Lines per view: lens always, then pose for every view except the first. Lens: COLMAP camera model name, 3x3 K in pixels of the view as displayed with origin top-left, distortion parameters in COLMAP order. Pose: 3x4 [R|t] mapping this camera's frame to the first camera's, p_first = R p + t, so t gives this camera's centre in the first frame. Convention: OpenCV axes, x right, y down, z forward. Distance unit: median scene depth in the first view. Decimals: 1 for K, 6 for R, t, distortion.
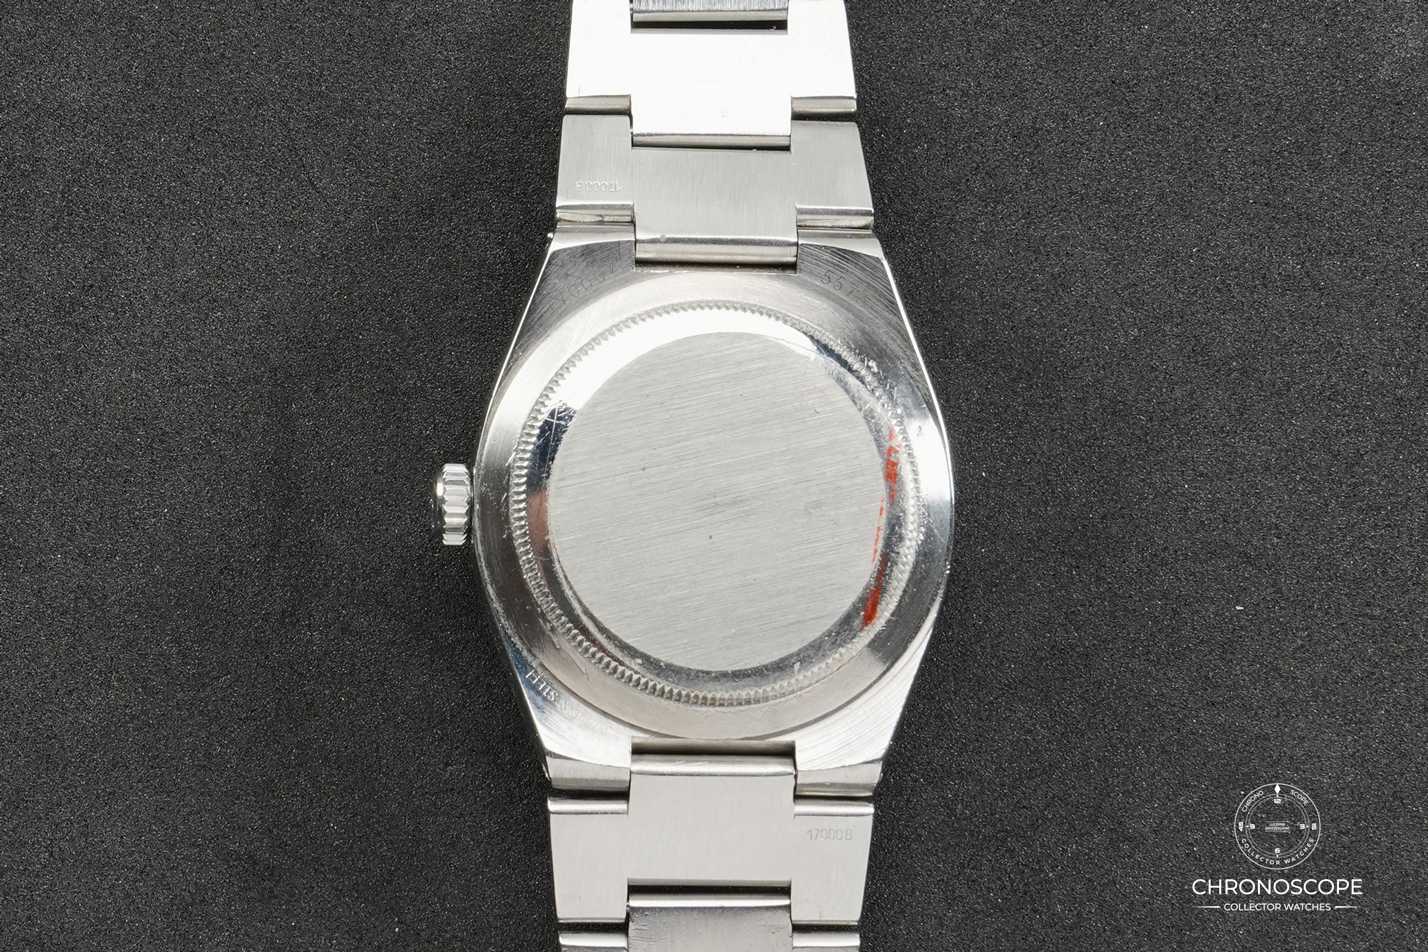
lens RADIAL K [[2432.4, 0, 715.1], [0, 2432.4, 483.9], [0, 0, 1]] dist [-0.013466, 0.000000]
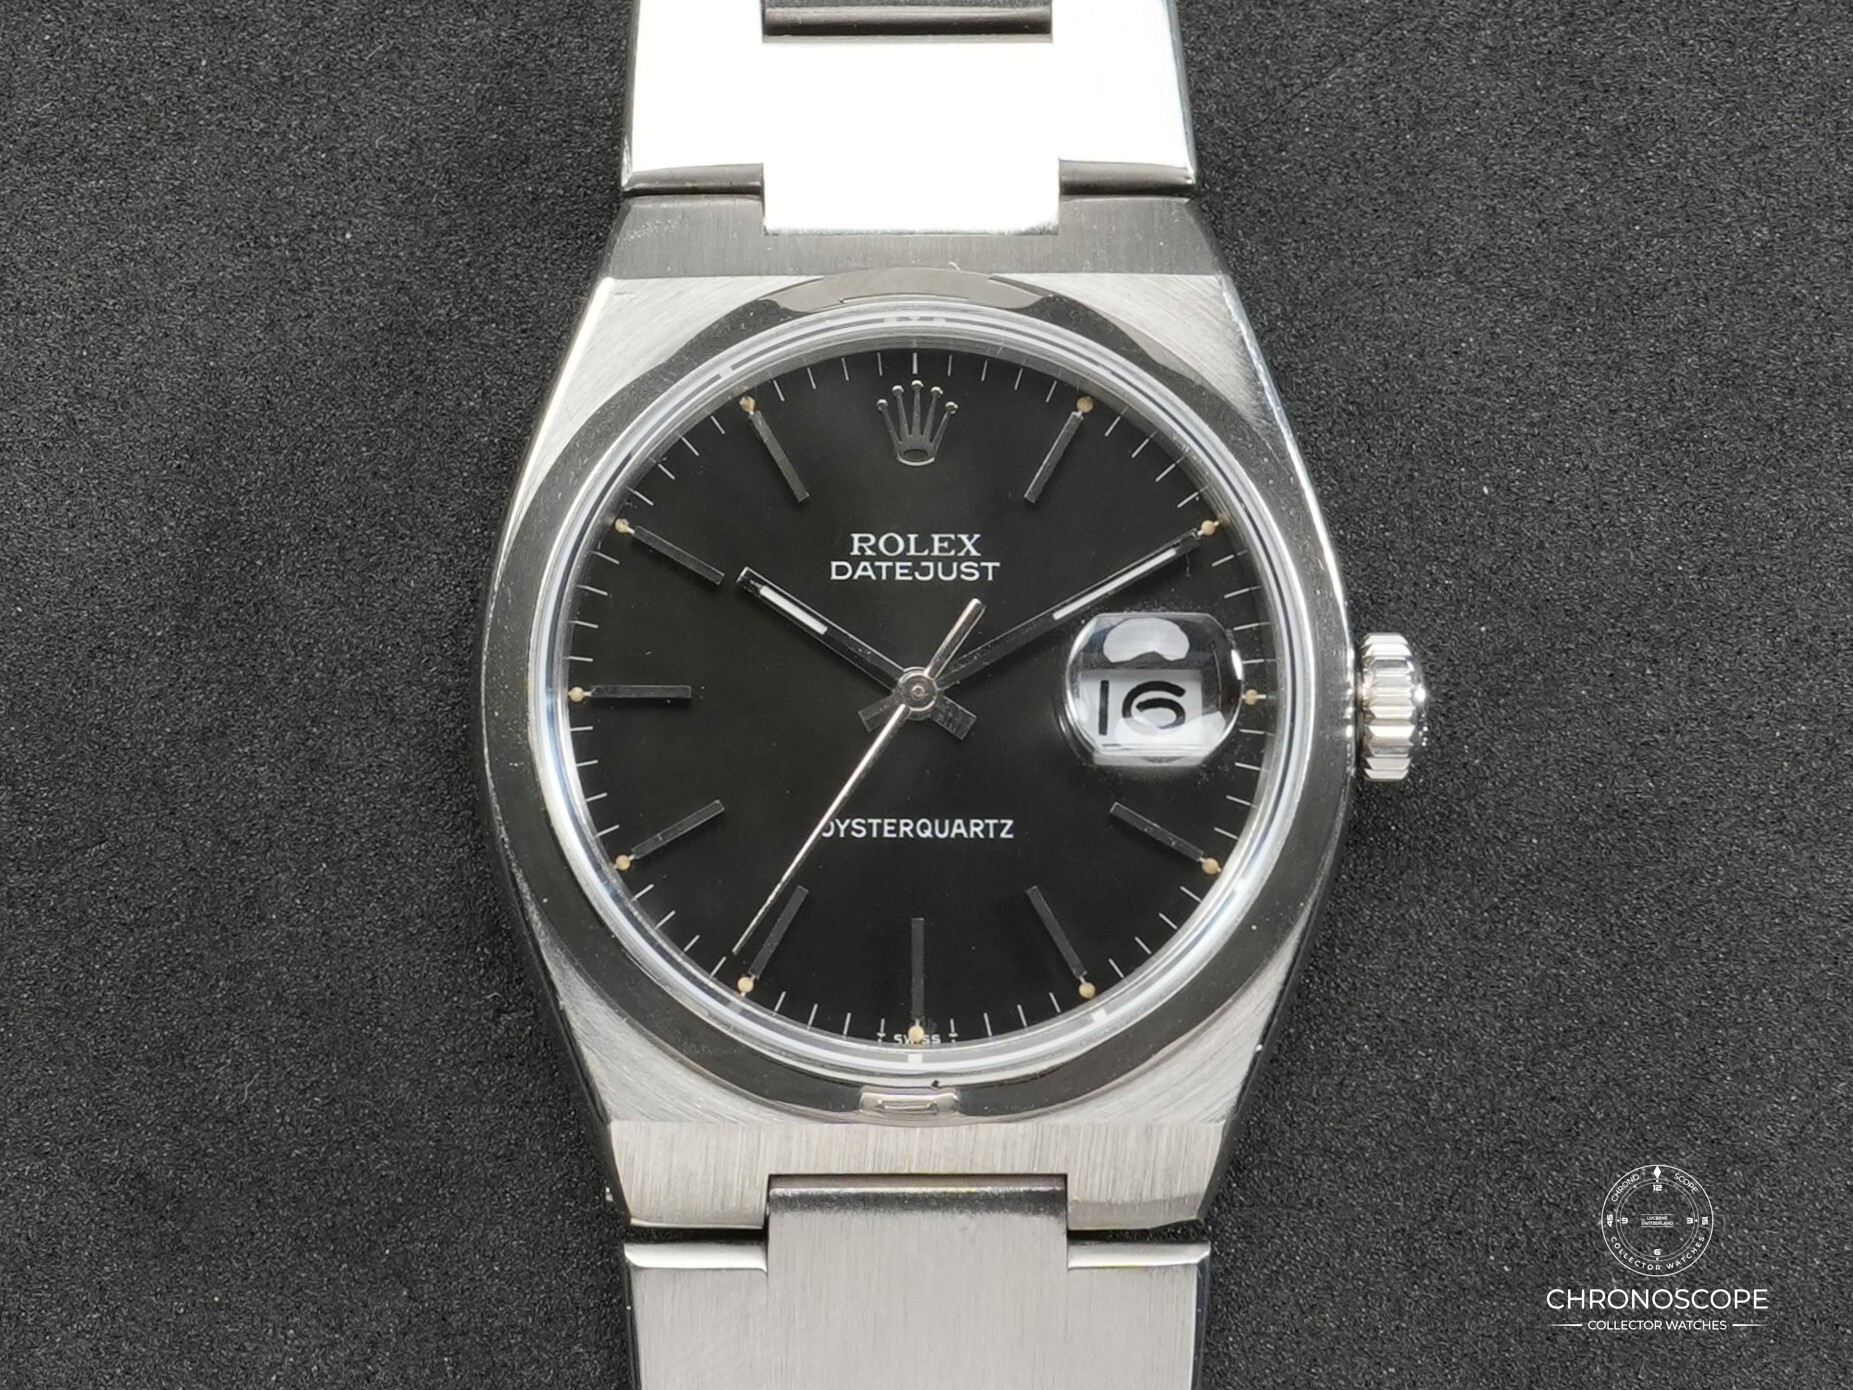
lens RADIAL K [[2605.6, 0, 925.4], [0, 2605.6, 679.4], [0, 0, 1]] dist [-0.004852, 0.000000]
pose [[0.999953, 0.009637, -0.000582, -0.014889], [-0.009637, 0.999954, -0.000168, 0.039972], [0.000580, 0.000174, 1.000000, 0.413308]]
